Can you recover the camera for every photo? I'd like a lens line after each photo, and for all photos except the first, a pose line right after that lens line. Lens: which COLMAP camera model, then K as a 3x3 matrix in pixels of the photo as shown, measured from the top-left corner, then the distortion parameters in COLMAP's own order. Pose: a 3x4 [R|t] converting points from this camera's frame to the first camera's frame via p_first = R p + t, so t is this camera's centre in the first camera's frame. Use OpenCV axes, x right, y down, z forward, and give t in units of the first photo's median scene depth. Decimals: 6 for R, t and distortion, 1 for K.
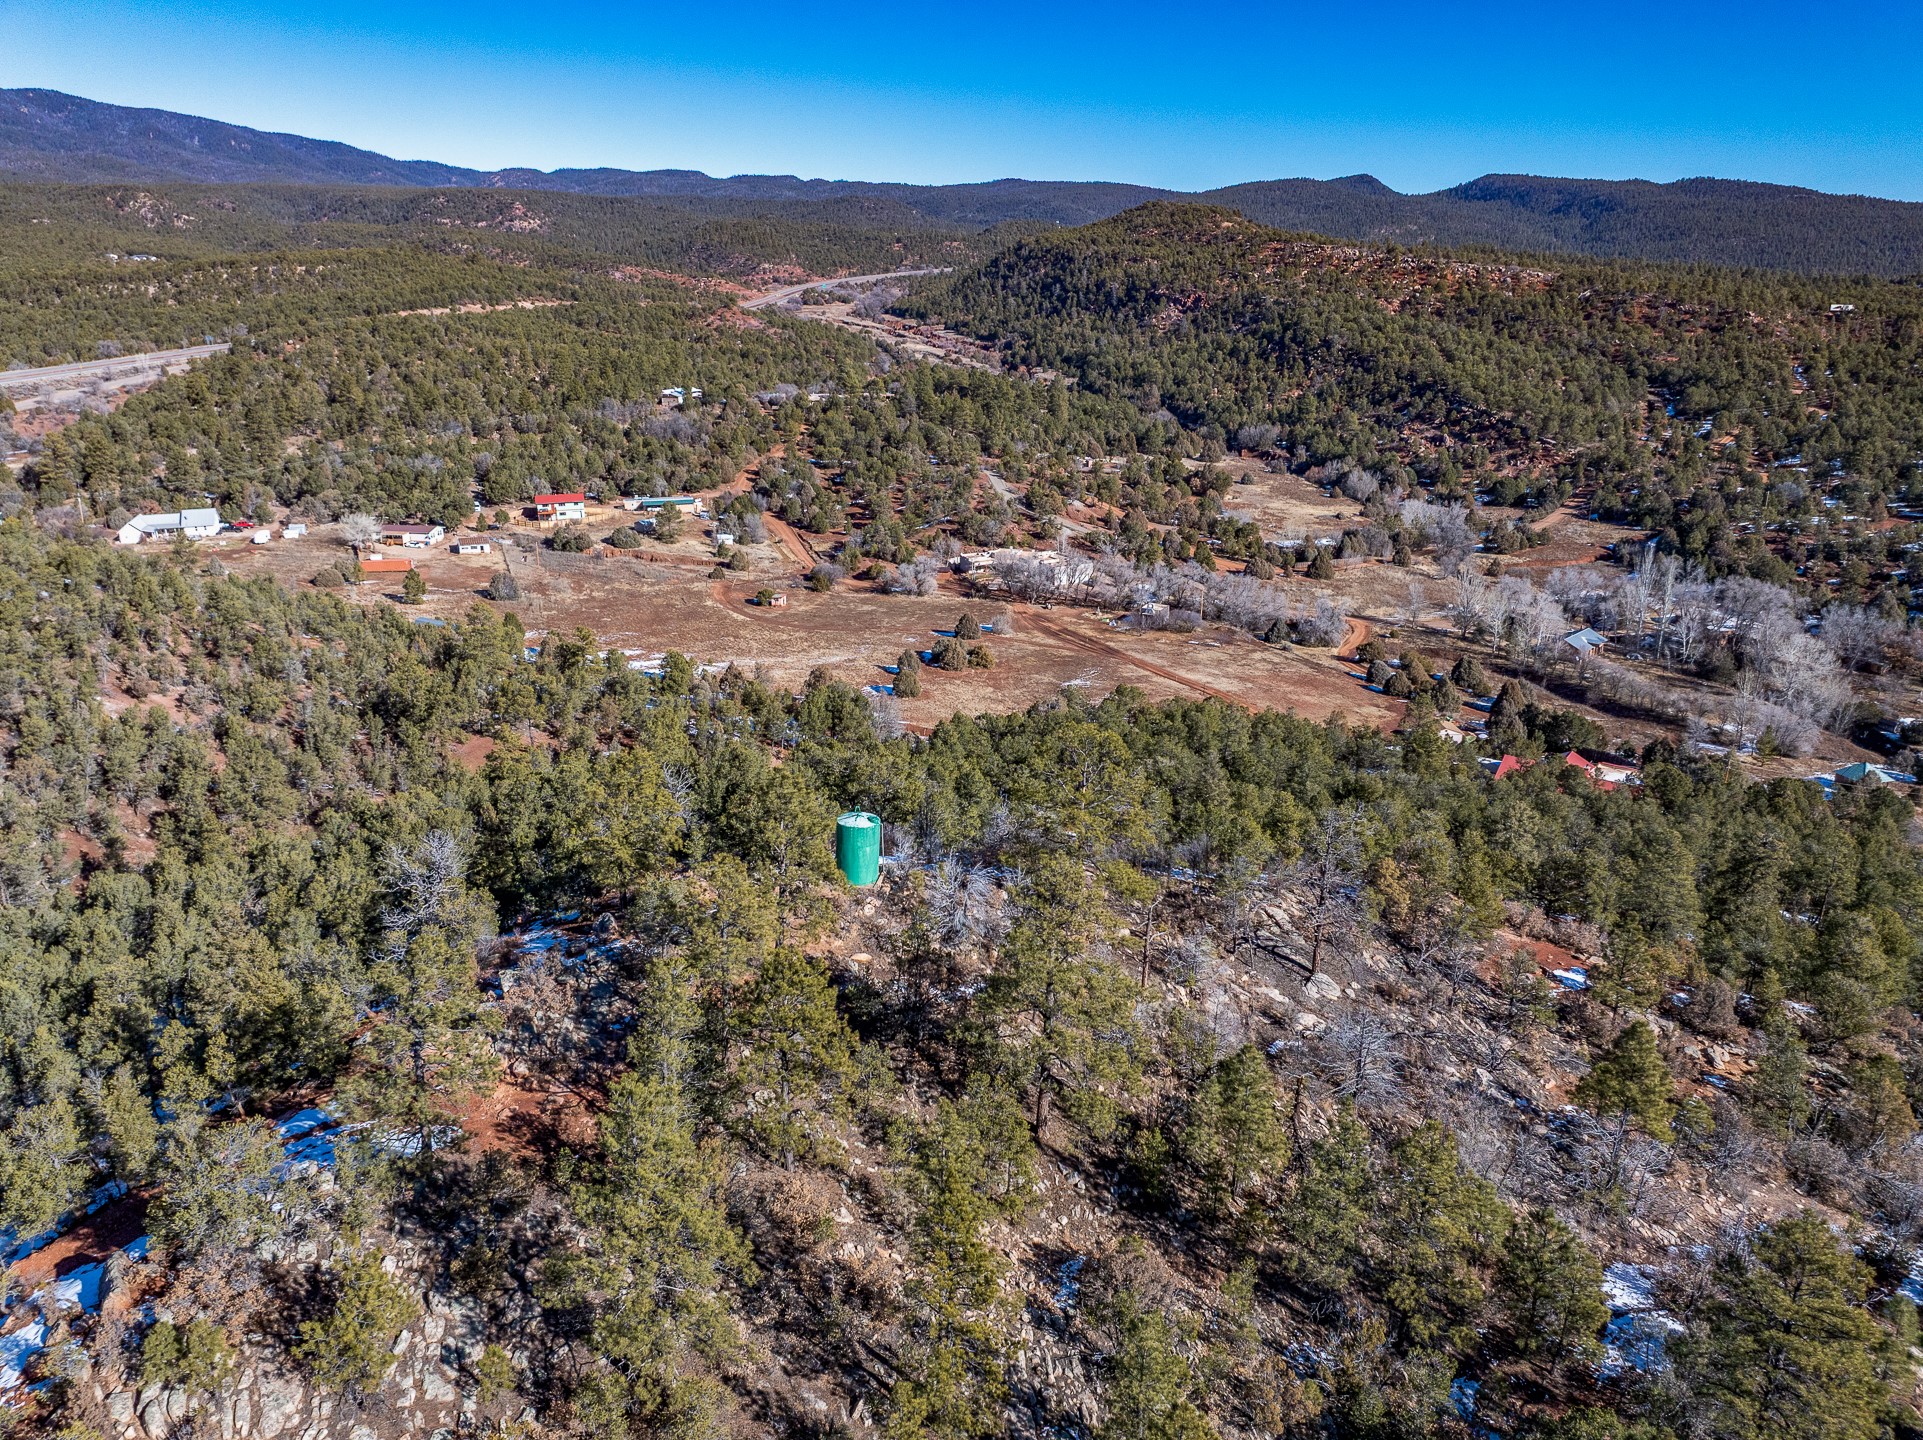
lens RADIAL K [[1354.3, 0, 968.6], [0, 1354.3, 714.4], [0, 0, 1]] dist [-0.041568, 0.003055]
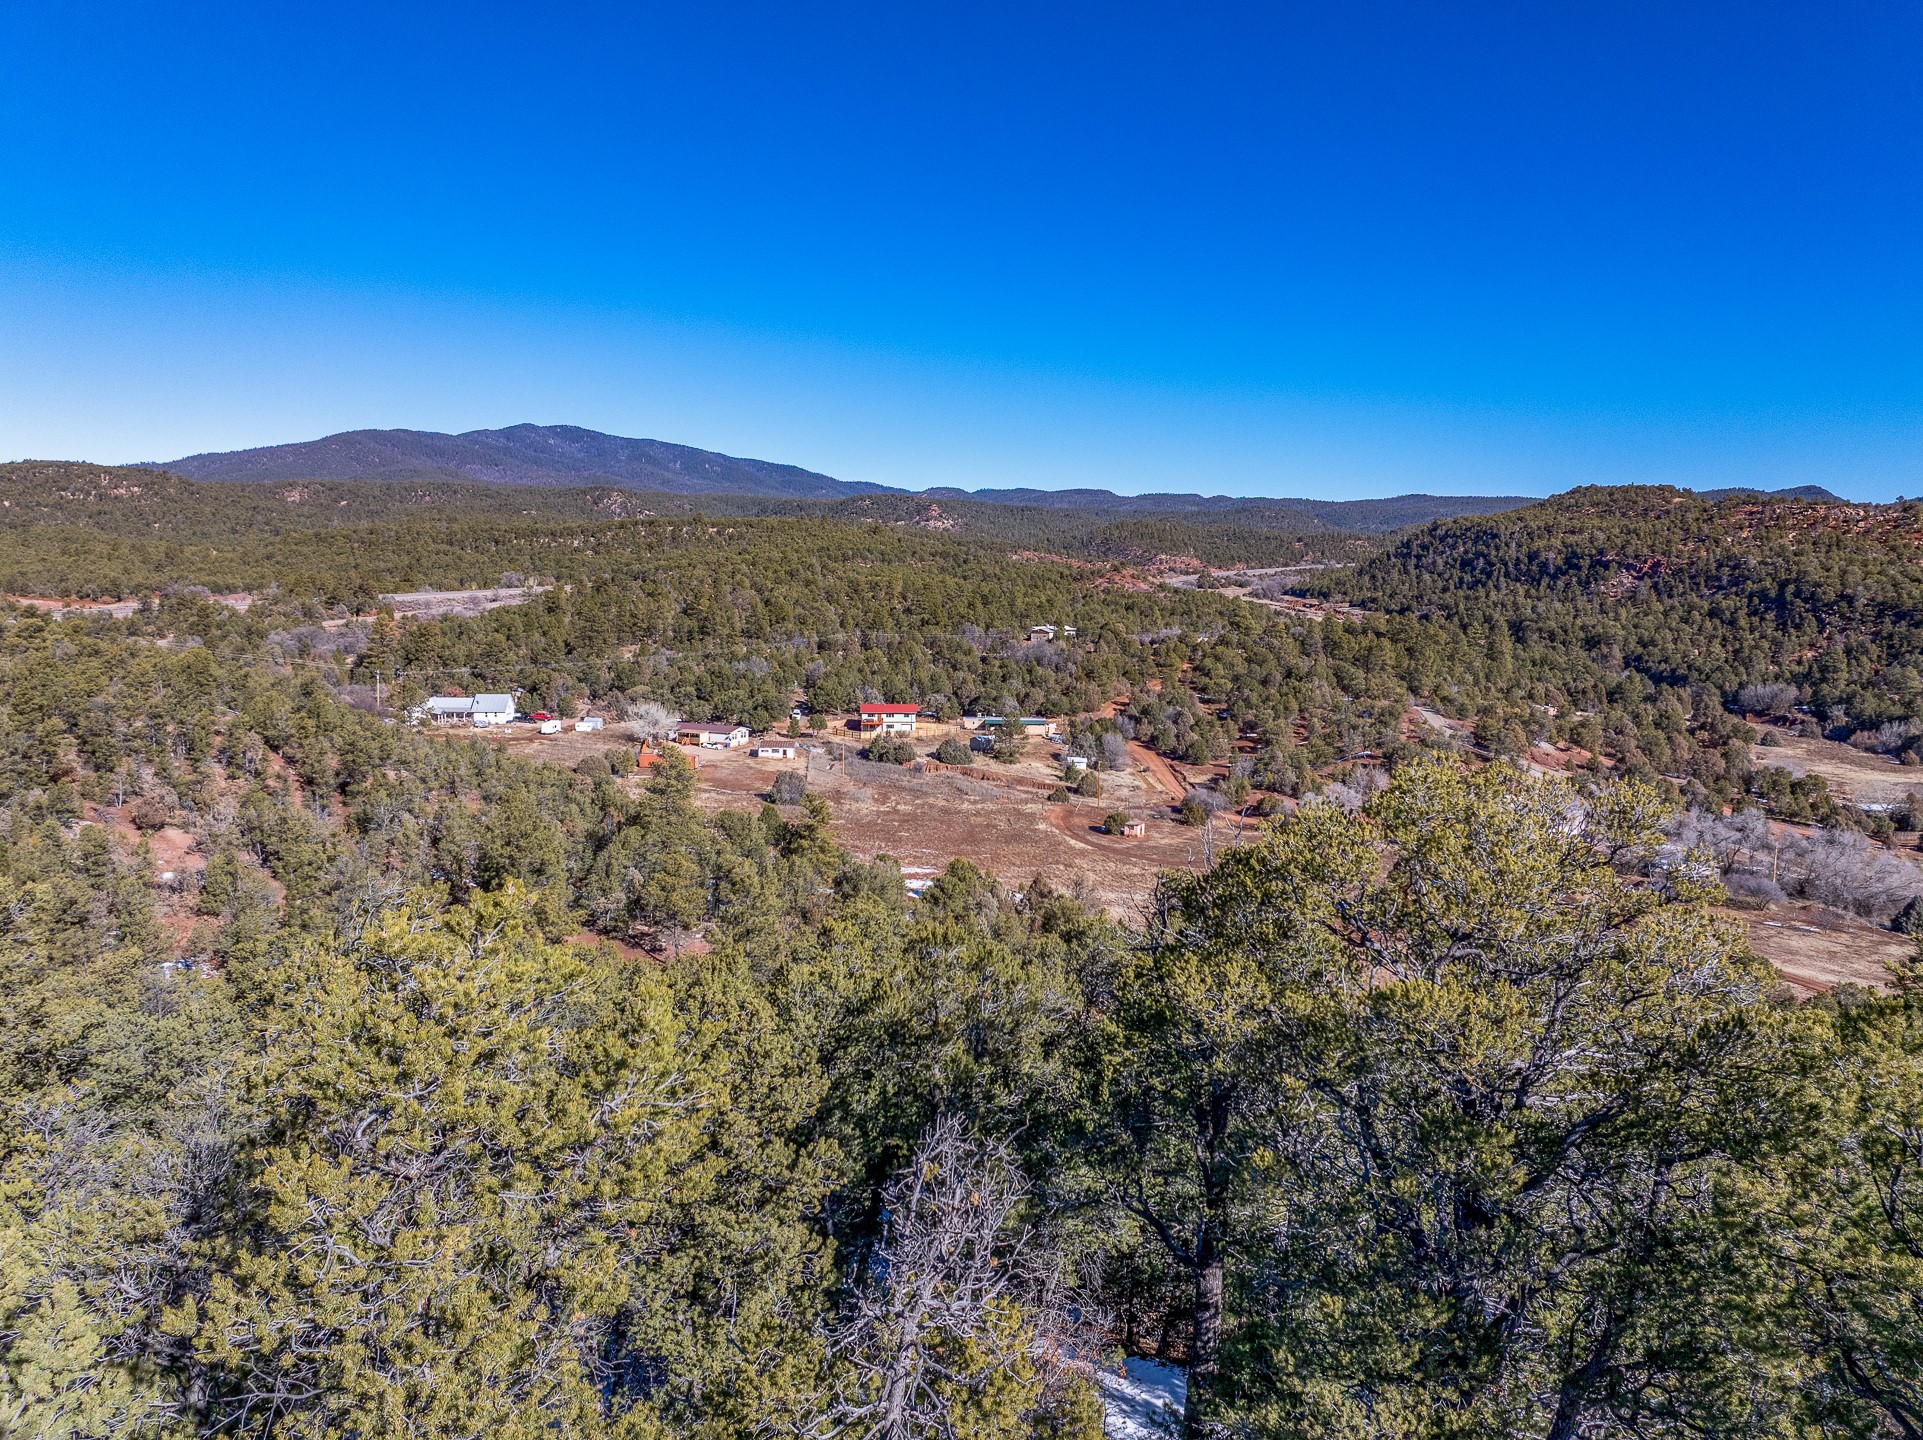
lens RADIAL K [[1354.3, 0, 976.6], [0, 1354.3, 715.2], [0, 0, 1]] dist [-0.041568, 0.003055]
pose [[0.960972, 0.038694, -0.273928, -0.017343], [-0.098700, 0.972962, -0.208813, 0.013032], [0.258441, 0.227700, 0.938808, 0.199880]]
